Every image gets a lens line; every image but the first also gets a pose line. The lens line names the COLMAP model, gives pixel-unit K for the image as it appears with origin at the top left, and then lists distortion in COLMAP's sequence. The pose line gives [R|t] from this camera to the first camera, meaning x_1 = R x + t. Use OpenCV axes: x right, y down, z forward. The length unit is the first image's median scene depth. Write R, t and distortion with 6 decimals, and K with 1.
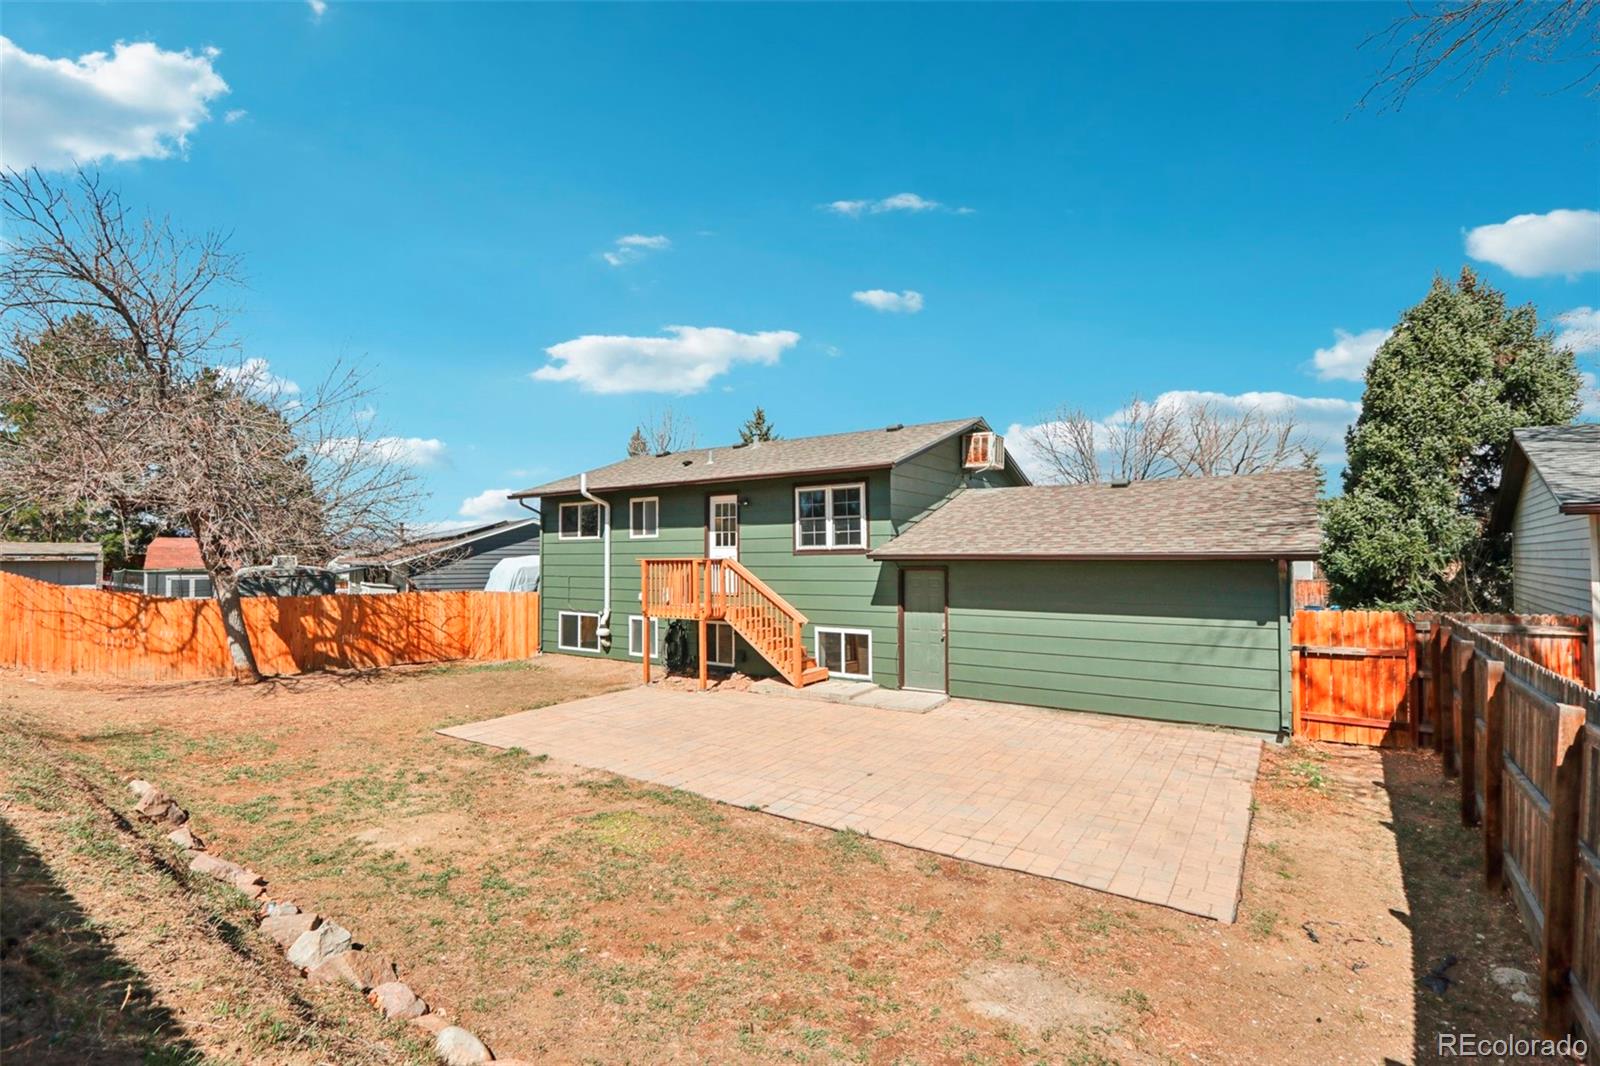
lens RADIAL K [[741.6, 0, 766.5], [0, 741.6, 552.7], [0, 0, 1]] dist [-0.010757, 0.000006]
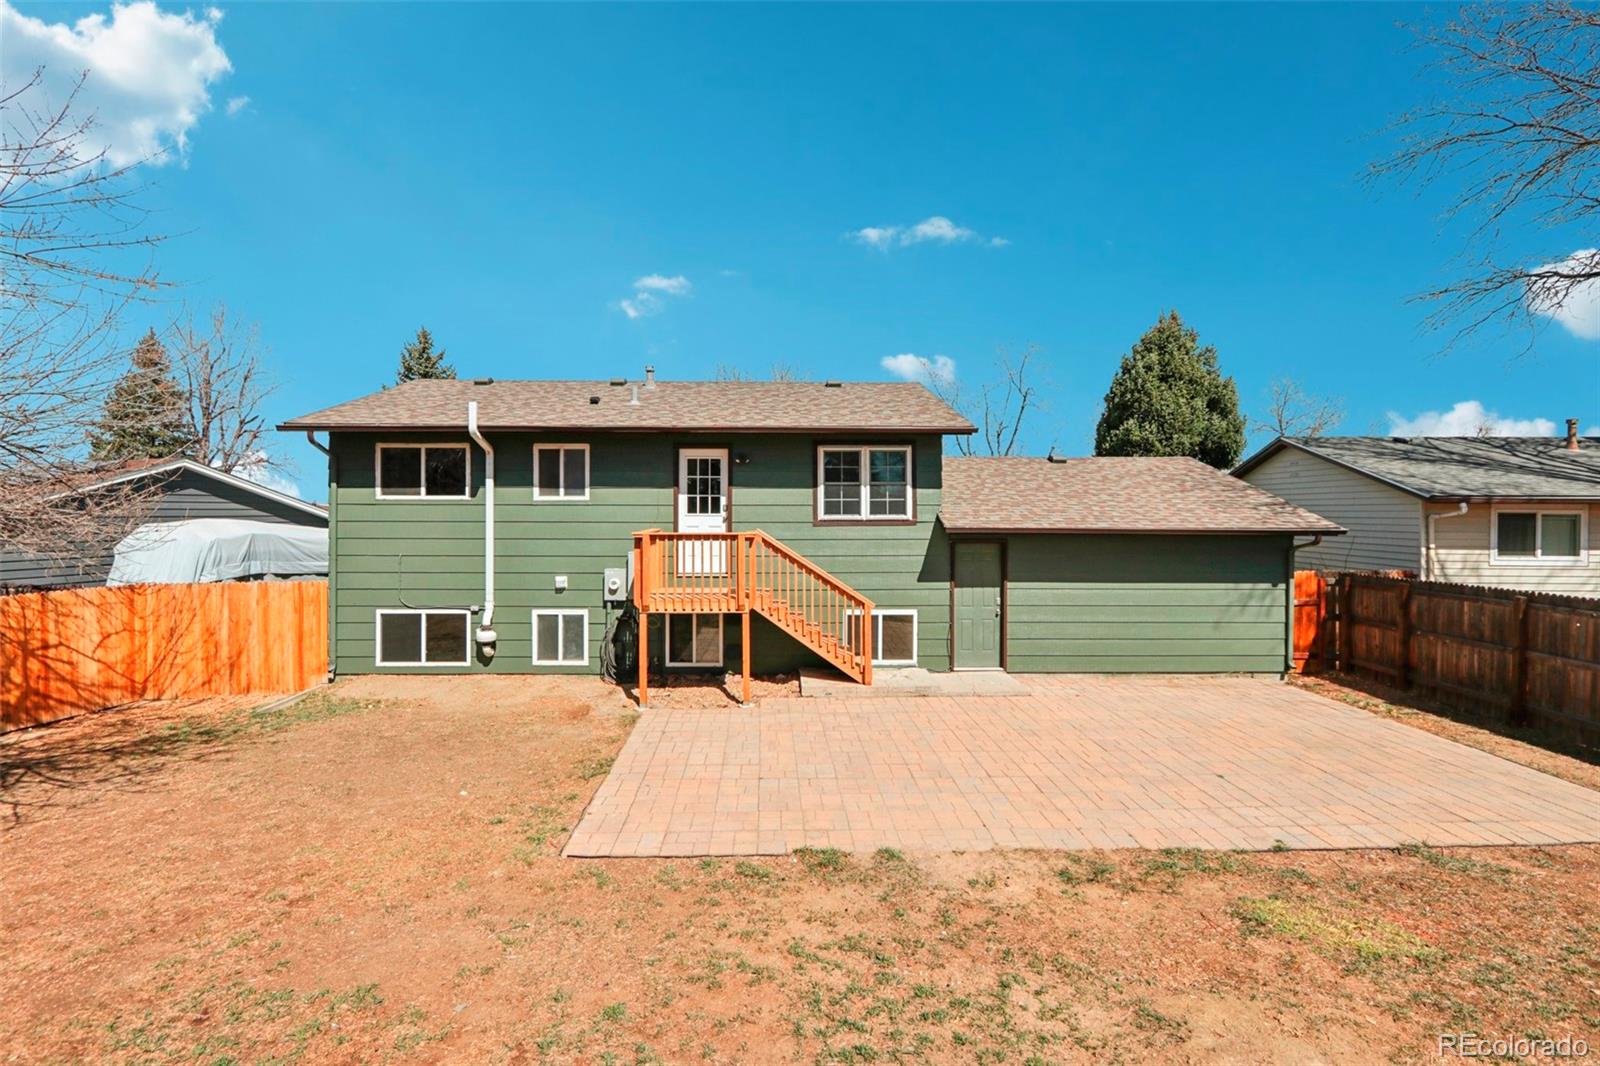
lens RADIAL K [[744.7, 0, 783.7], [0, 744.7, 515.7], [0, 0, 1]] dist [-0.011152, -0.000098]
pose [[0.800313, 0.000935, 0.599582, -0.514064], [-0.009556, 0.999892, 0.011195, -0.018013], [-0.599506, -0.014689, 0.800235, 0.358897]]
